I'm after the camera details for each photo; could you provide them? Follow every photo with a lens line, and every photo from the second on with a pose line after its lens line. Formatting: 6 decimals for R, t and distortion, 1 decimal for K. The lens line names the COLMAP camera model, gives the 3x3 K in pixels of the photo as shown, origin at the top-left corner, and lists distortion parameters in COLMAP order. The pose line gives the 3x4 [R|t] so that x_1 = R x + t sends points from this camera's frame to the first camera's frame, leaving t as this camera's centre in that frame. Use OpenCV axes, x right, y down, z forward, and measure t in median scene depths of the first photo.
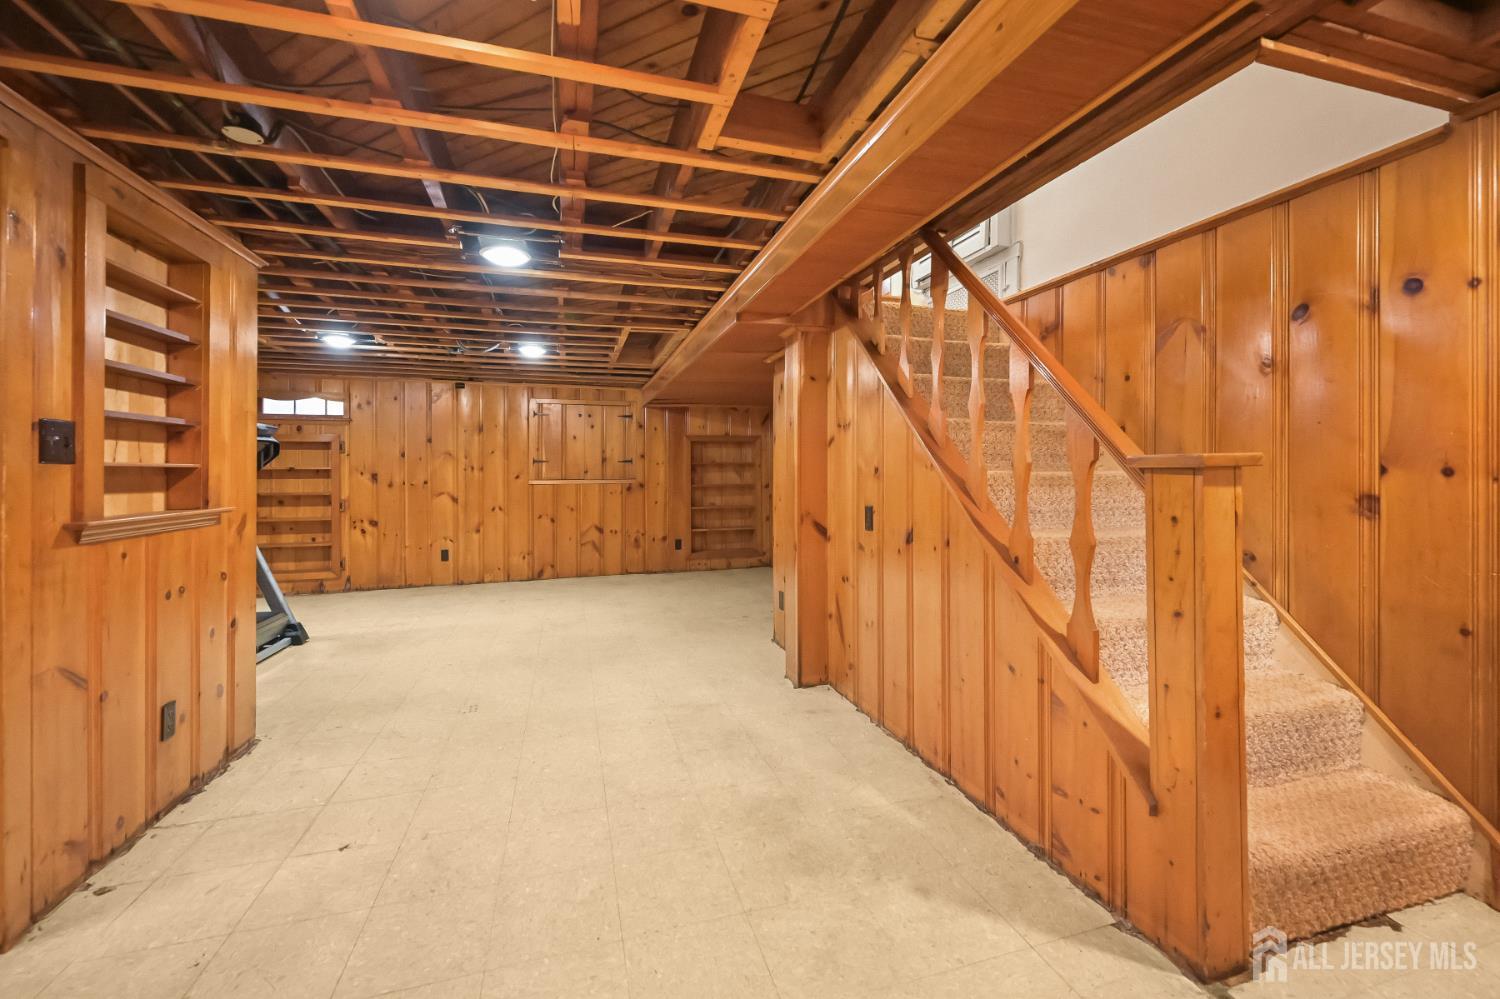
lens RADIAL K [[604.8, 0, 737.3], [0, 604.8, 459.5], [0, 0, 1]] dist [-0.001555, 0.000155]
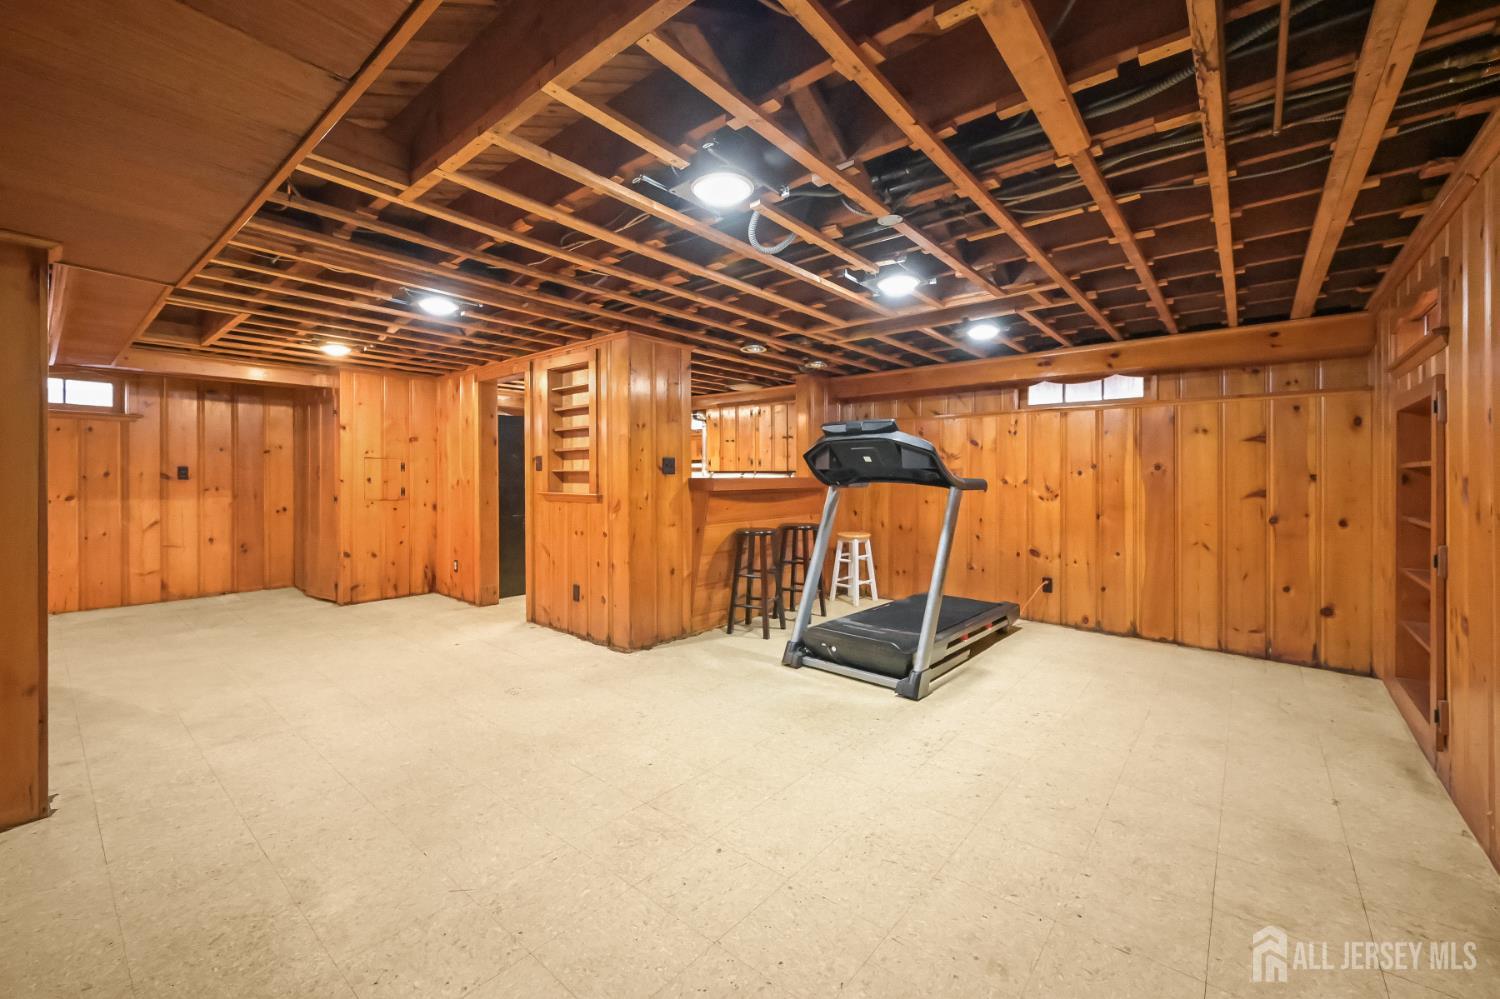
lens RADIAL K [[604.8, 0, 748.0], [0, 604.8, 484.9], [0, 0, 1]] dist [-0.001555, 0.000155]
pose [[-0.823422, 0.010602, -0.567331, -0.174664], [0.010934, 0.999936, 0.002817, 0.041612], [0.567324, -0.003883, -0.823485, 2.138684]]
